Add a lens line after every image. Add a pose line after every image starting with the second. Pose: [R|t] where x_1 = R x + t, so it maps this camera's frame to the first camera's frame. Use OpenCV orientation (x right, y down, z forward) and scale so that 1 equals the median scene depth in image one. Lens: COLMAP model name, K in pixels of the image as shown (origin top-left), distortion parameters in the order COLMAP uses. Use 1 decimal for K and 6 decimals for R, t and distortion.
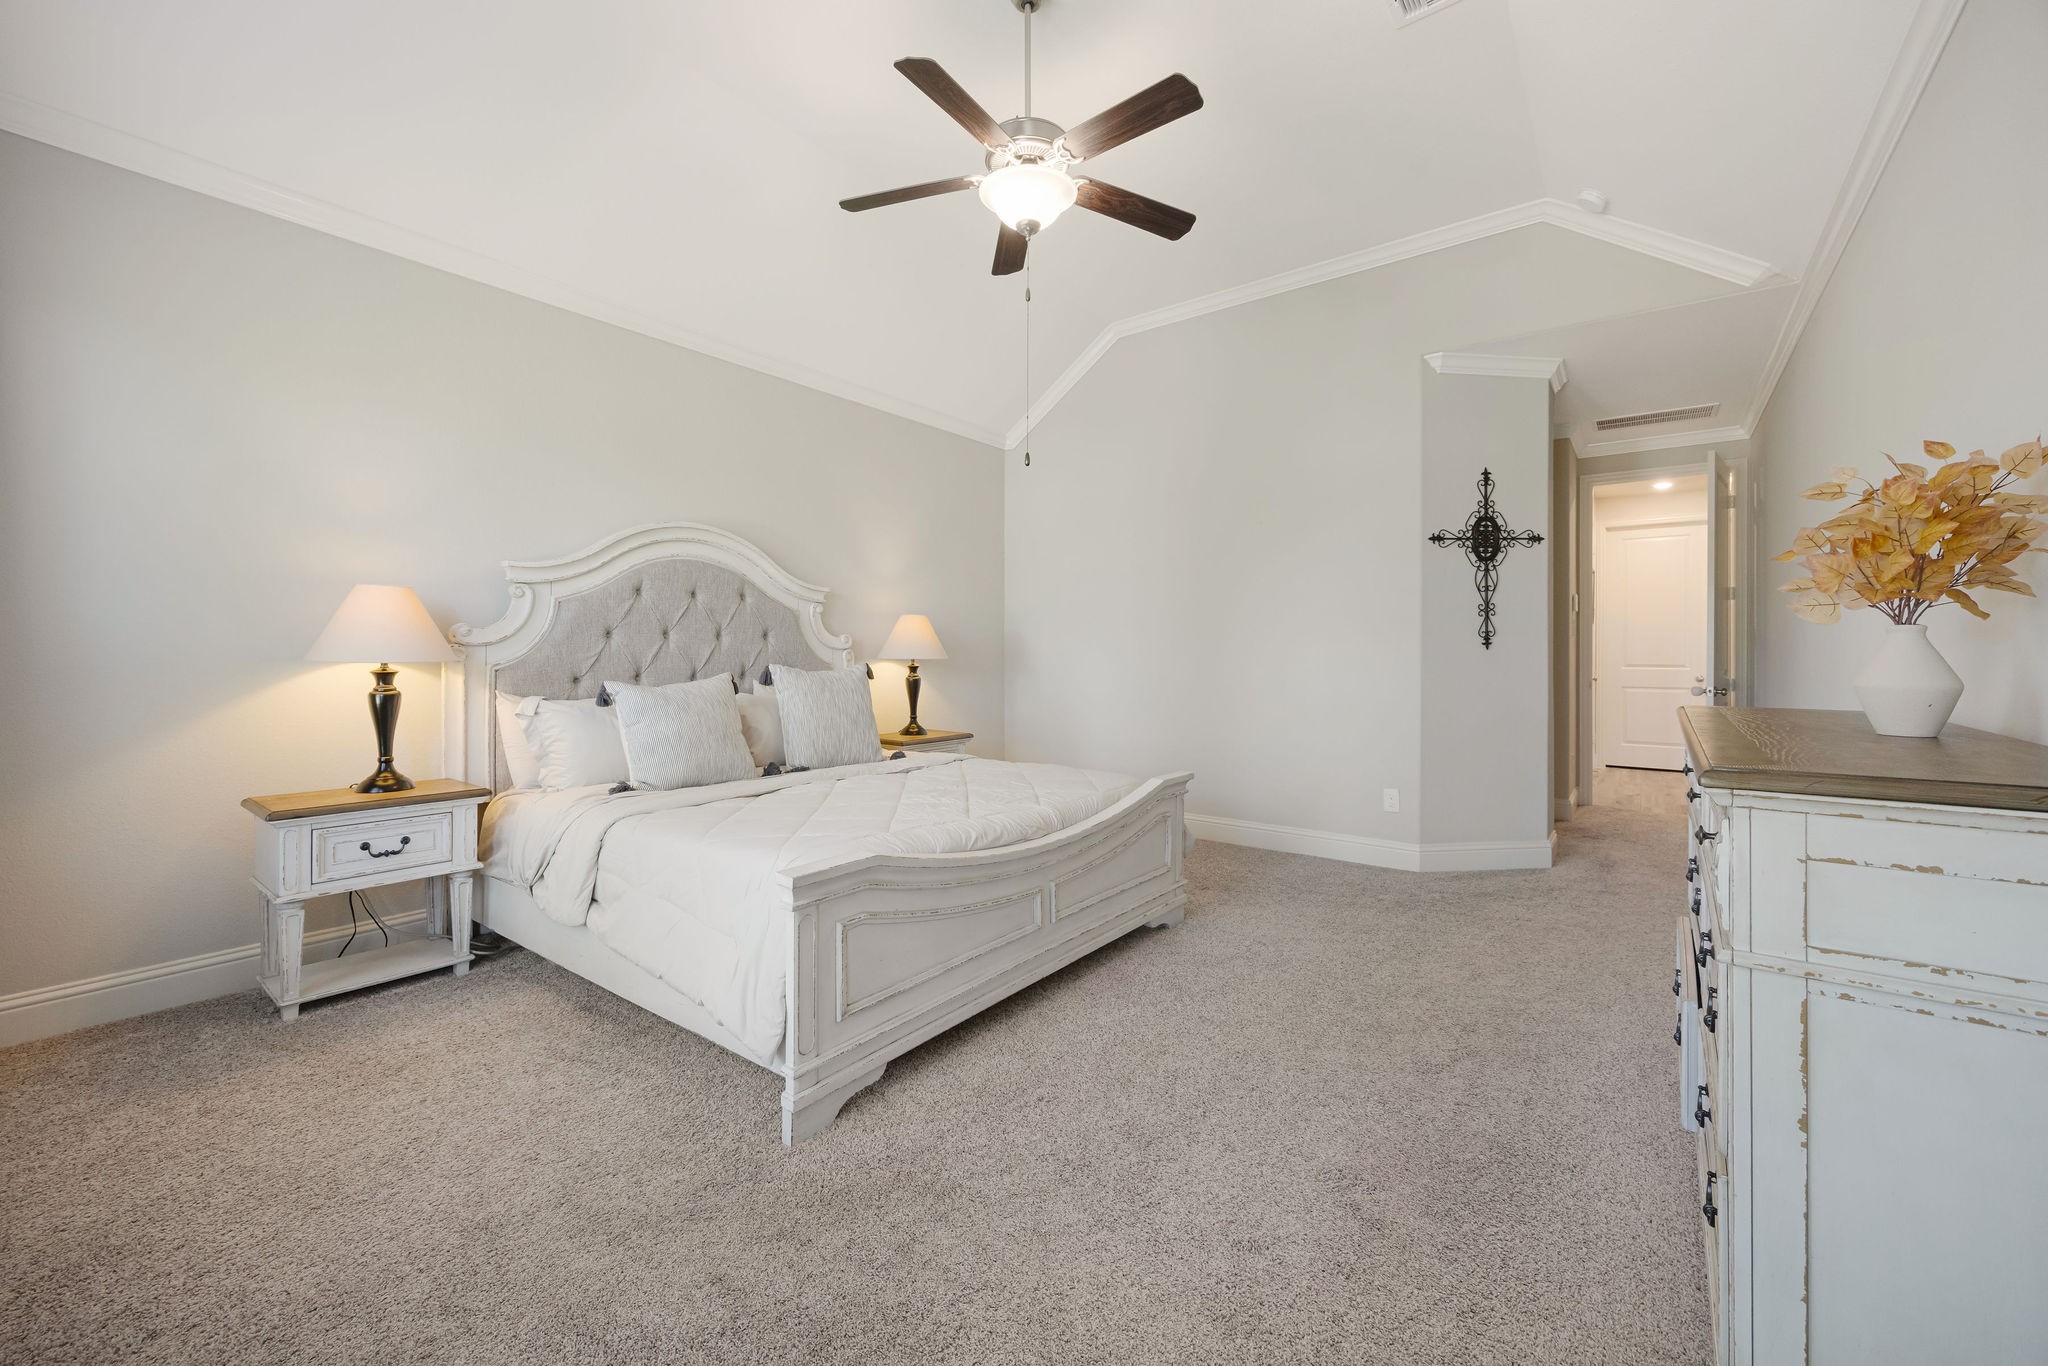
lens RADIAL K [[800.3, 0, 1074.2], [0, 800.3, 635.0], [0, 0, 1]] dist [0.000787, -0.000822]
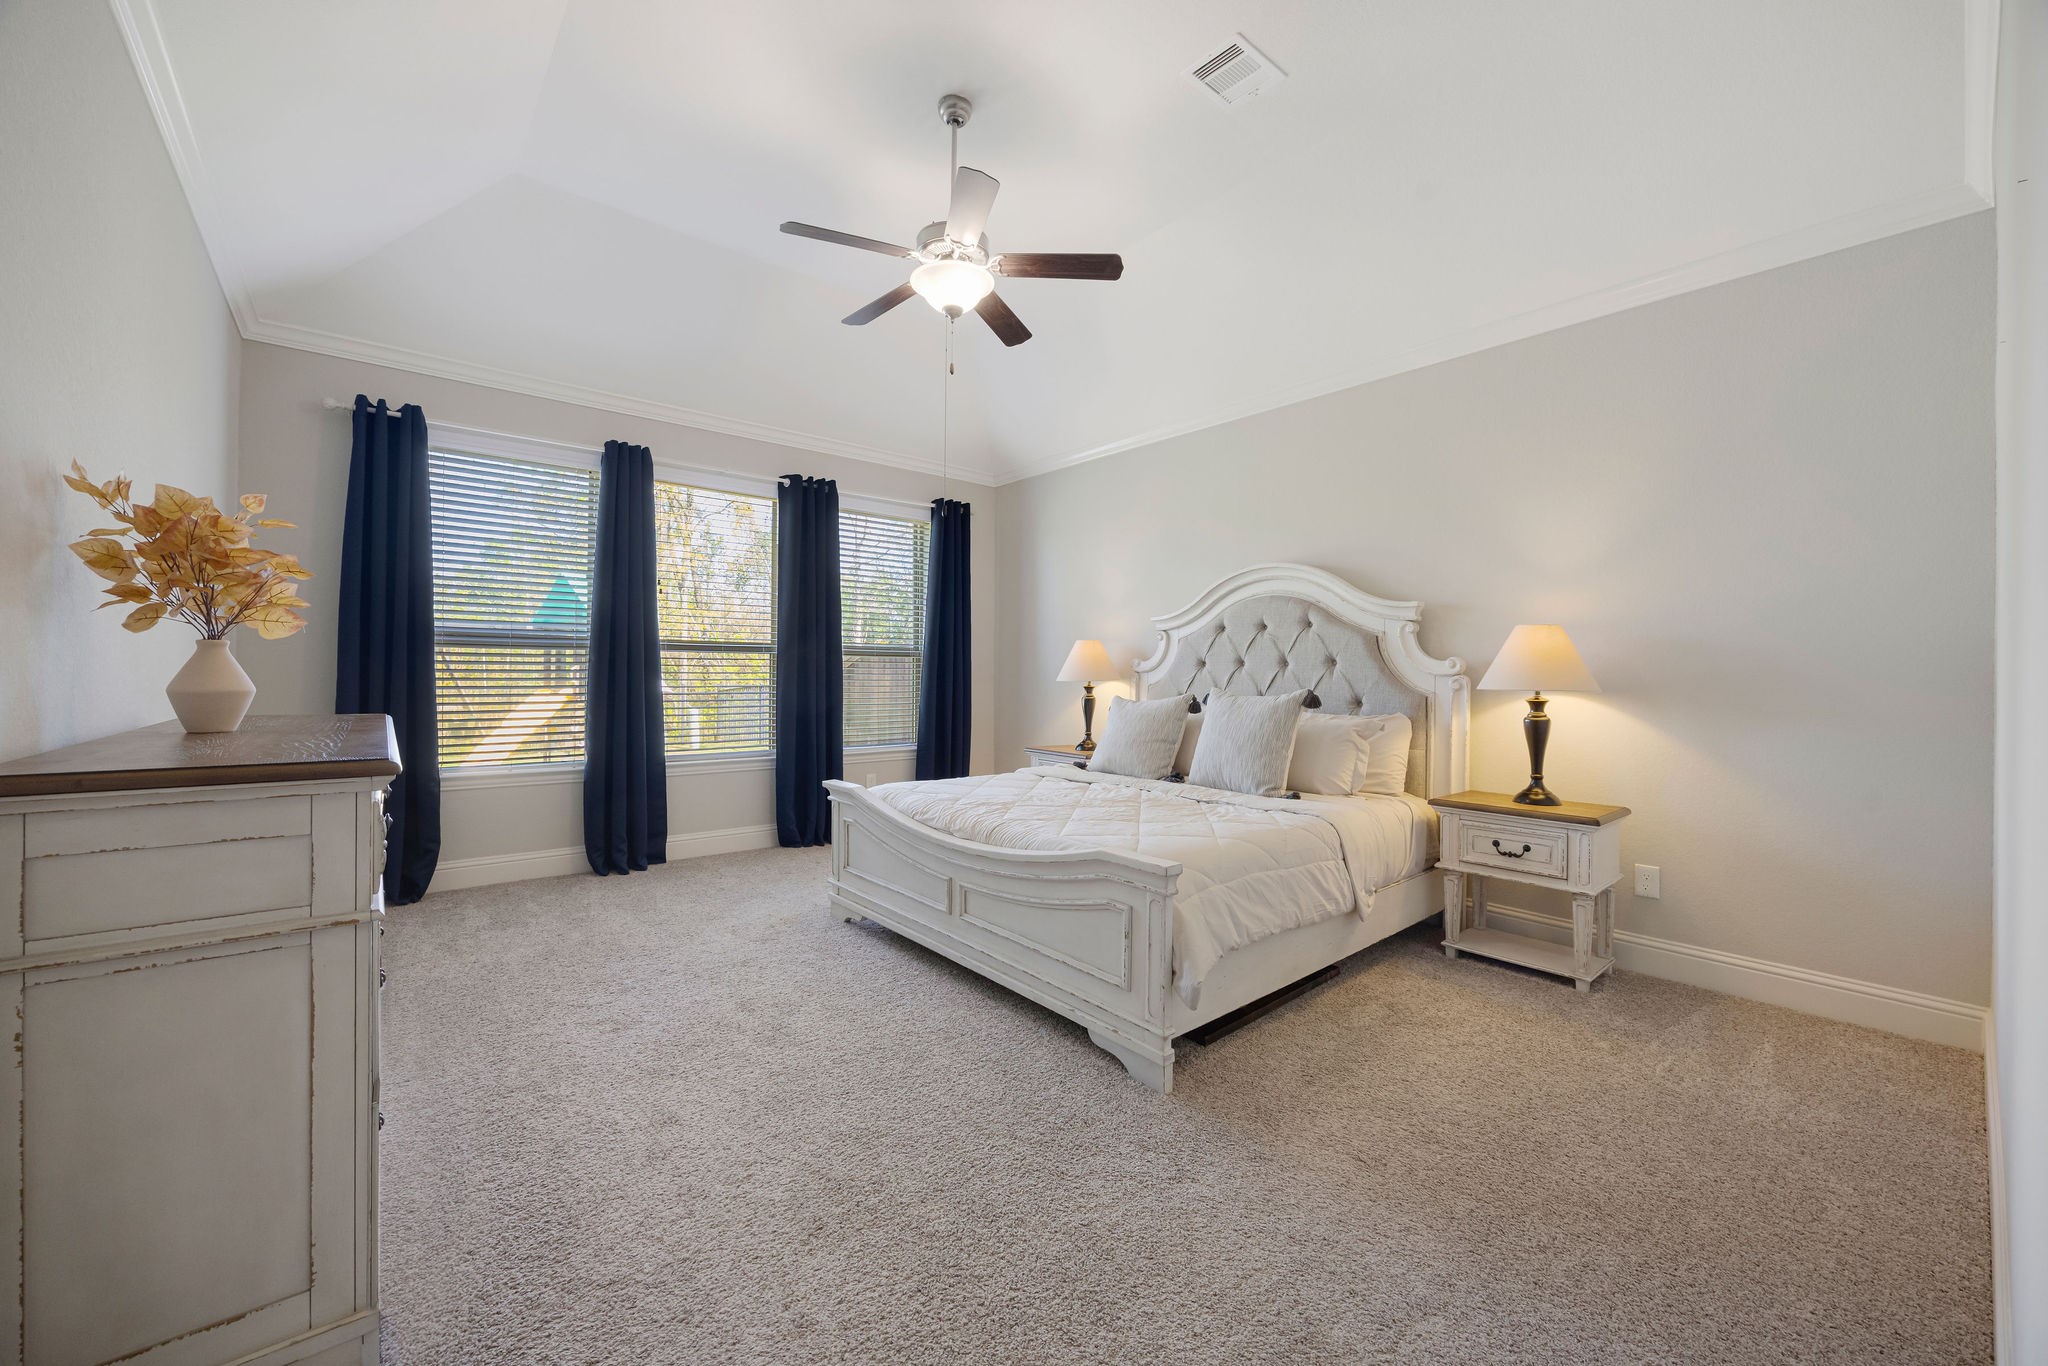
lens RADIAL K [[800.3, 0, 1030.2], [0, 800.3, 687.2], [0, 0, 1]] dist [0.000787, -0.000822]
pose [[-0.250700, 0.007343, -0.968037, 0.556912], [0.005942, 0.999964, 0.006046, 0.020777], [0.968047, -0.004237, -0.250734, 0.758006]]
